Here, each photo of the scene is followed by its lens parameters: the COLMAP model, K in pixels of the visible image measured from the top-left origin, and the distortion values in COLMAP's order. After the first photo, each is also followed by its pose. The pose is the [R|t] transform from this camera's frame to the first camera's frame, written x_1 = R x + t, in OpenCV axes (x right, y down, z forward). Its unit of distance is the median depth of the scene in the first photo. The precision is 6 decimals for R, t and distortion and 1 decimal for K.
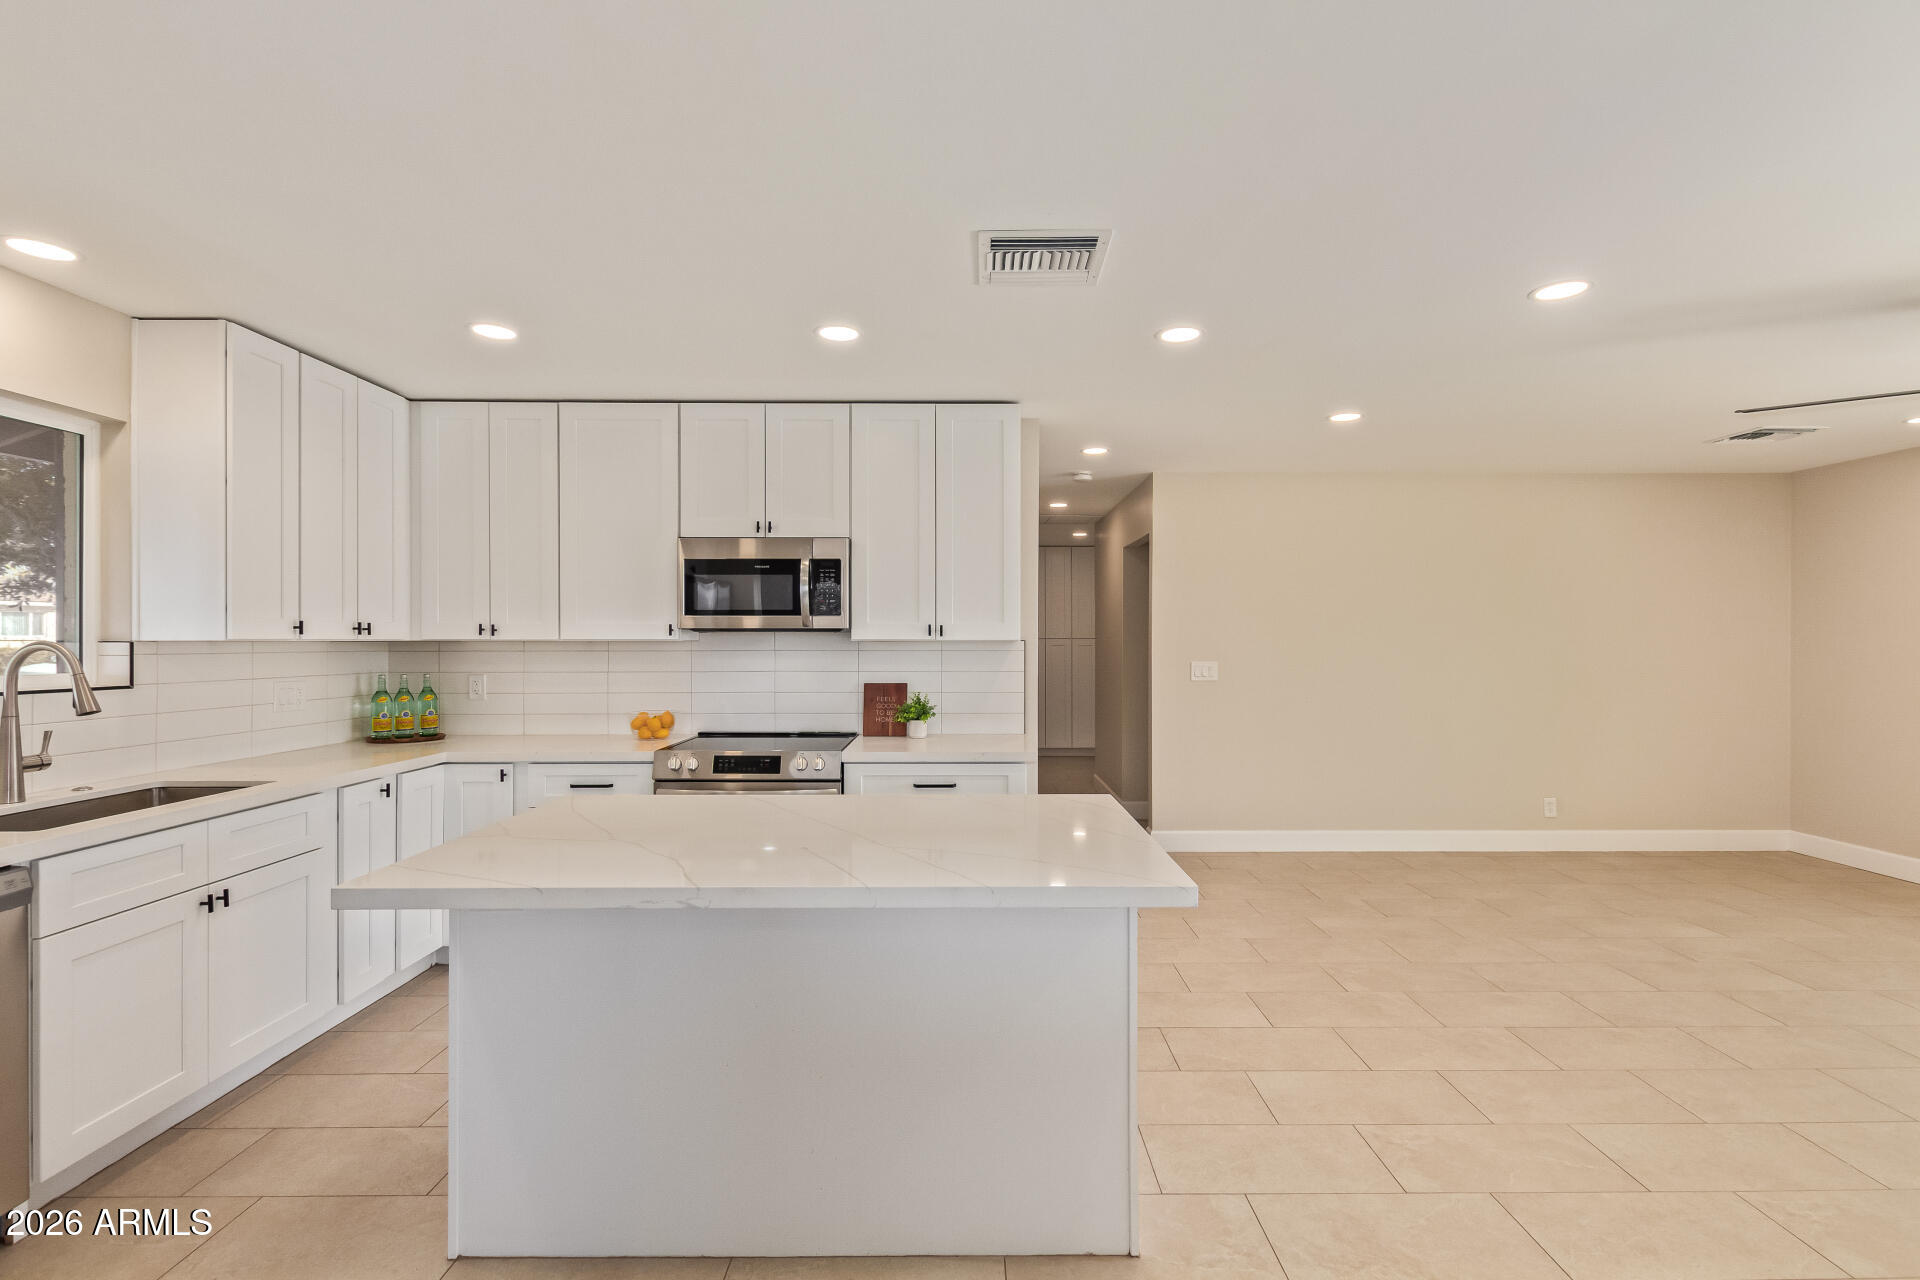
lens RADIAL K [[878.3, 0, 983.1], [0, 878.3, 637.1], [0, 0, 1]] dist [0.002611, -0.001675]
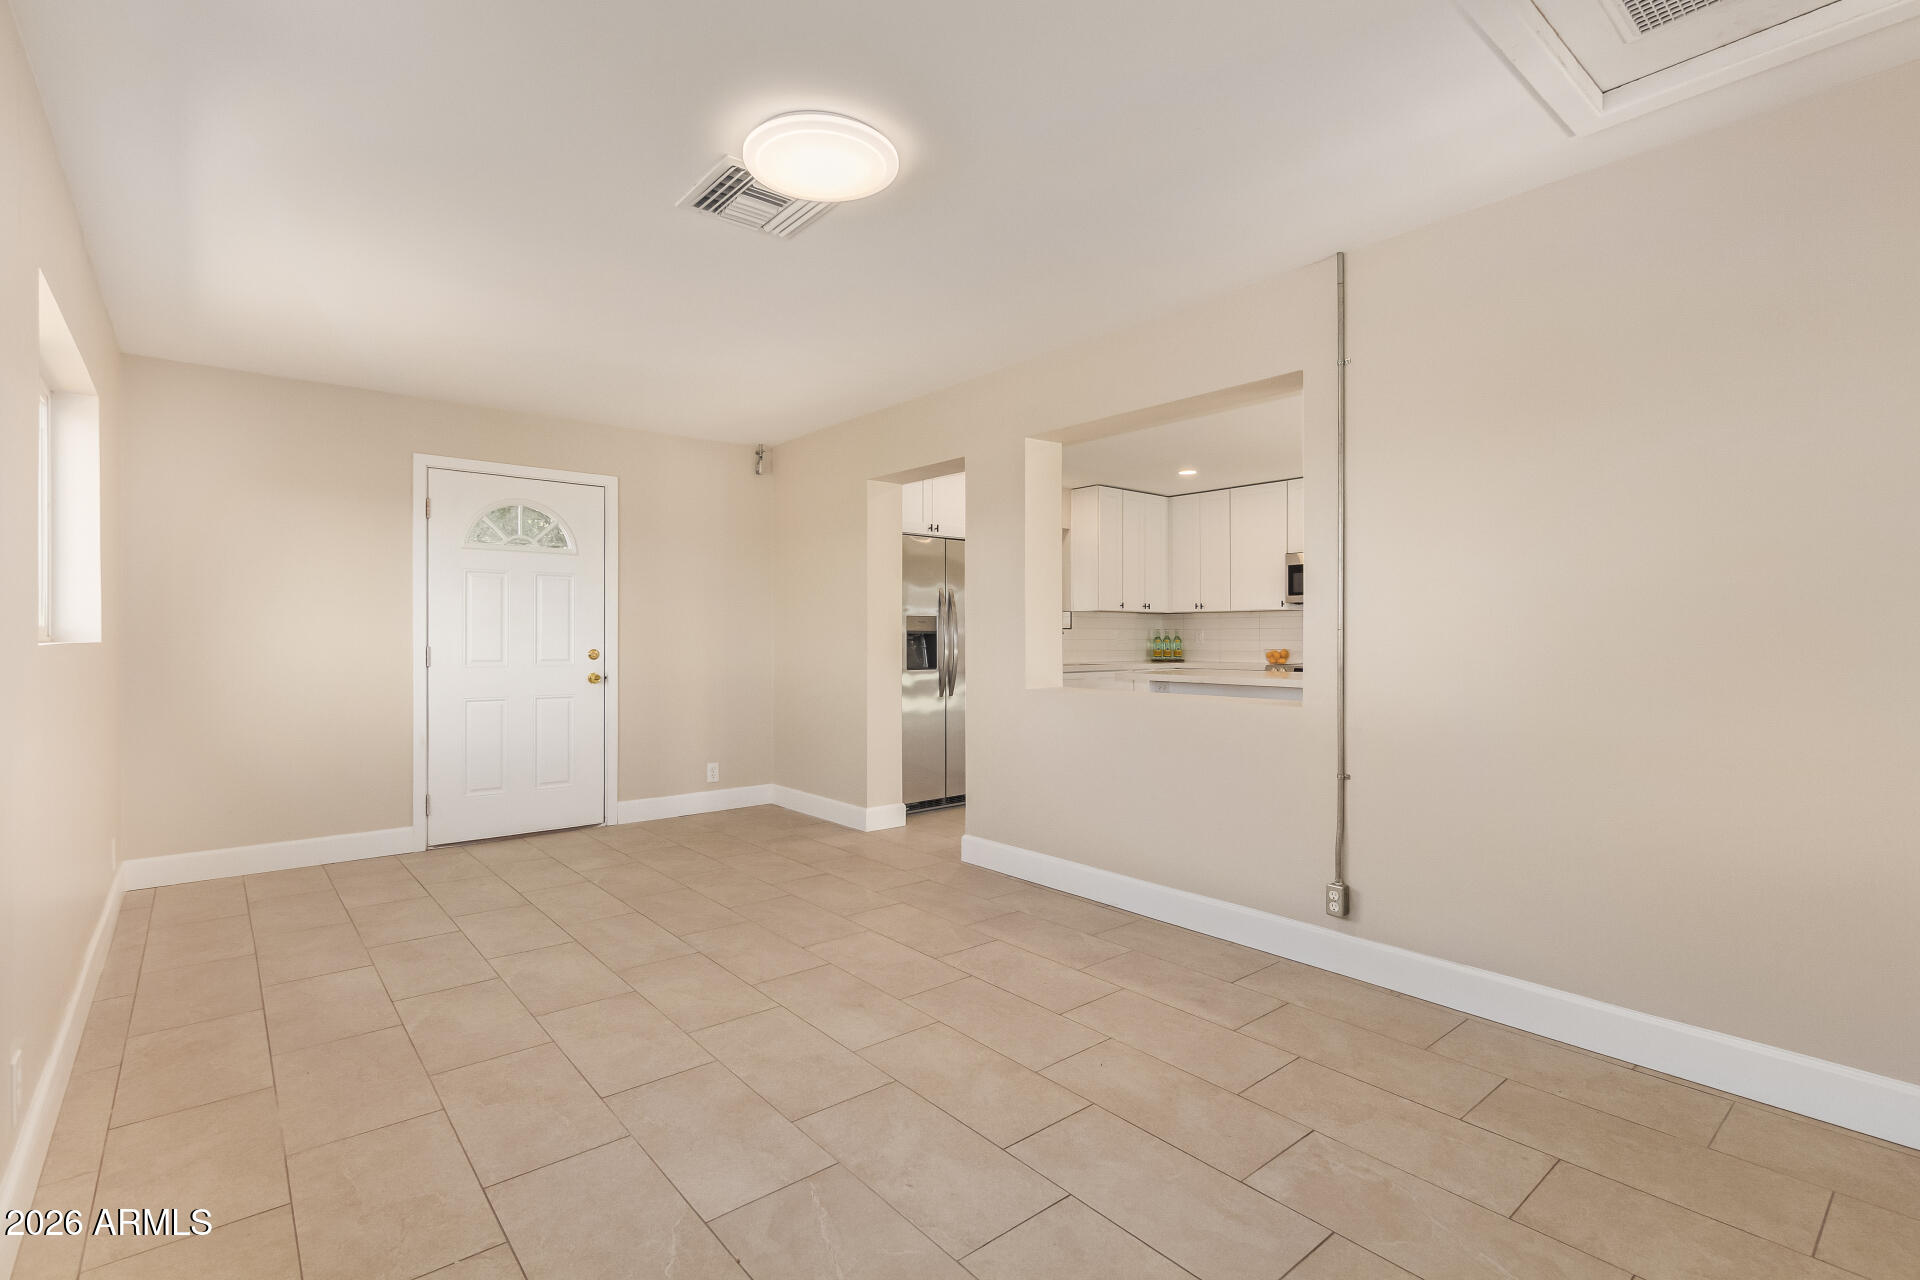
lens RADIAL K [[878.3, 0, 959.9], [0, 878.3, 629.6], [0, 0, 1]] dist [0.002611, -0.001675]
pose [[0.634918, -0.002870, -0.772574, 0.646085], [0.002829, 0.999995, -0.001390, 0.046870], [0.772574, -0.001303, 0.634923, -0.704407]]
